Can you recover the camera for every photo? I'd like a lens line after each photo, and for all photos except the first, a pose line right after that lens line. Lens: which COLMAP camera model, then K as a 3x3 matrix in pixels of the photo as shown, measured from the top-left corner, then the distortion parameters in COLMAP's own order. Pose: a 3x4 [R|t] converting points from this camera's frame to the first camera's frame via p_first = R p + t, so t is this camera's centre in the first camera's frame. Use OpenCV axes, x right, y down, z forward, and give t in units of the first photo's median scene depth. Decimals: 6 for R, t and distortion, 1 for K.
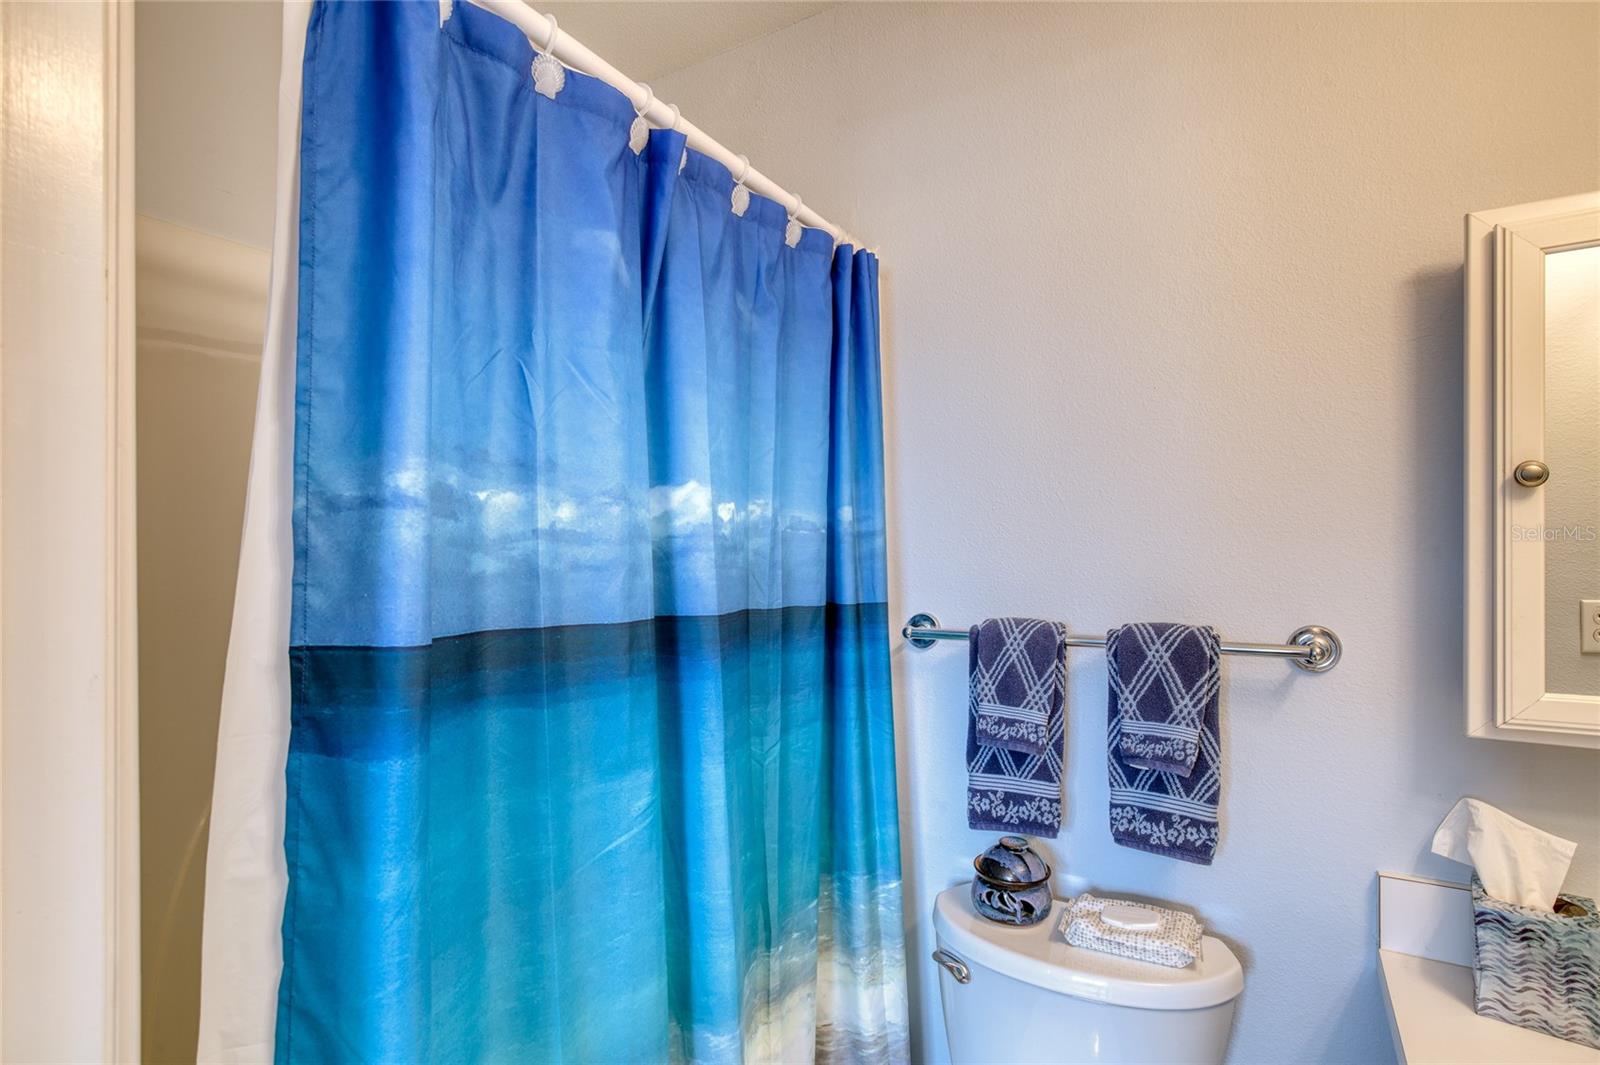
lens RADIAL K [[800.4, 0, 797.9], [0, 800.4, 558.6], [0, 0, 1]] dist [0.003060, 0.002753]
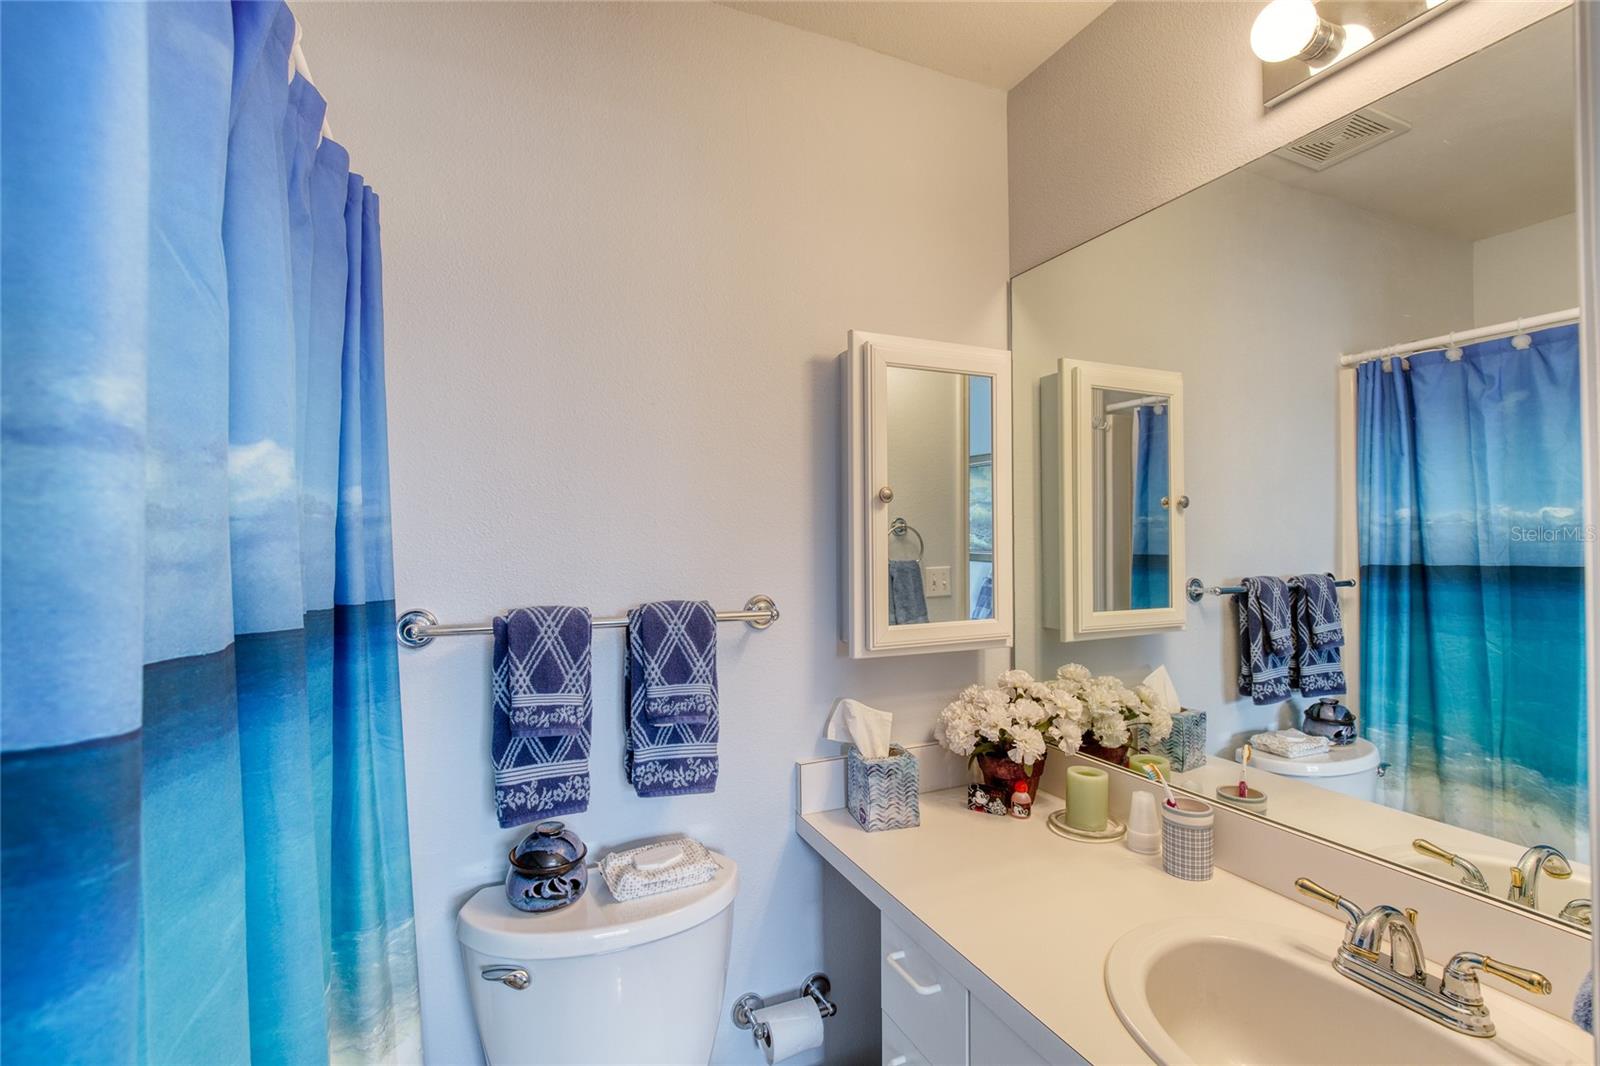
lens RADIAL K [[730.4, 0, 798.0], [0, 730.4, 526.4], [0, 0, 1]] dist [-0.011027, 0.002790]
pose [[0.568876, 0.017905, 0.822228, -0.329926], [0.005860, 0.999649, -0.025823, -0.001608], [-0.822402, 0.019509, 0.568572, 0.217668]]
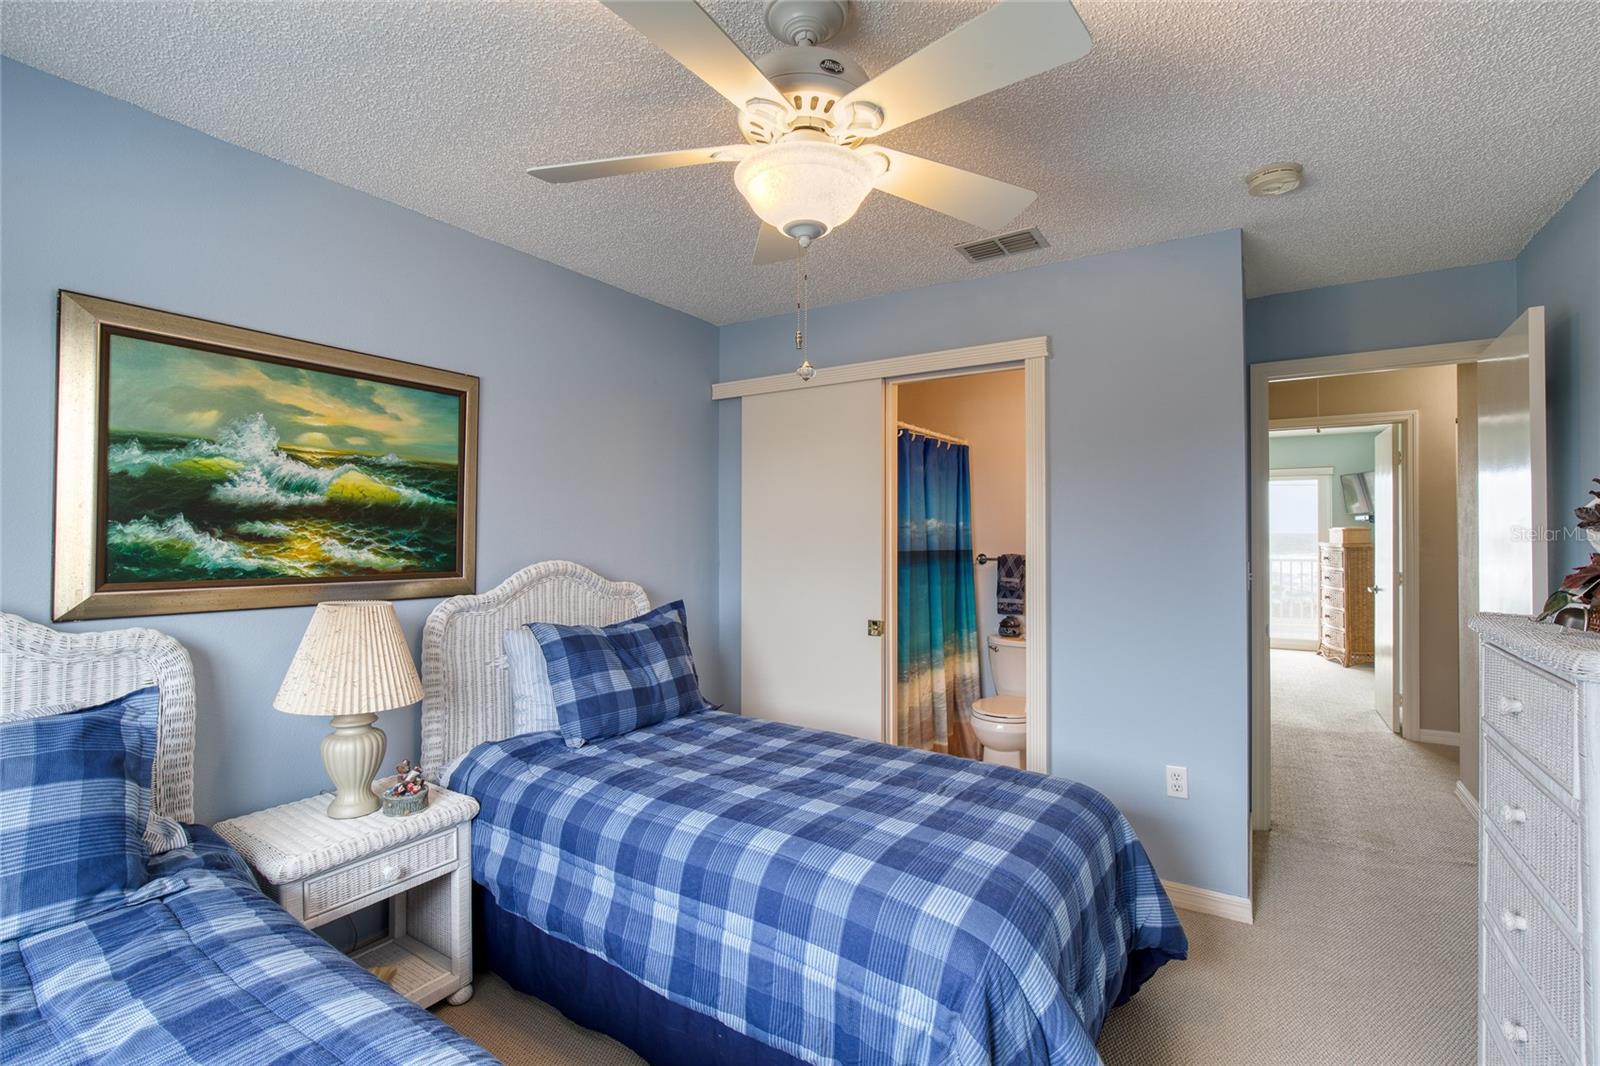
lens RADIAL K [[730.4, 0, 796.0], [0, 730.4, 531.2], [0, 0, 1]] dist [-0.011027, 0.002790]
pose [[0.999632, -0.000607, -0.027135, -0.623792], [0.000498, 0.999992, -0.004011, -0.013220], [0.027137, 0.003996, 0.999624, -2.378814]]
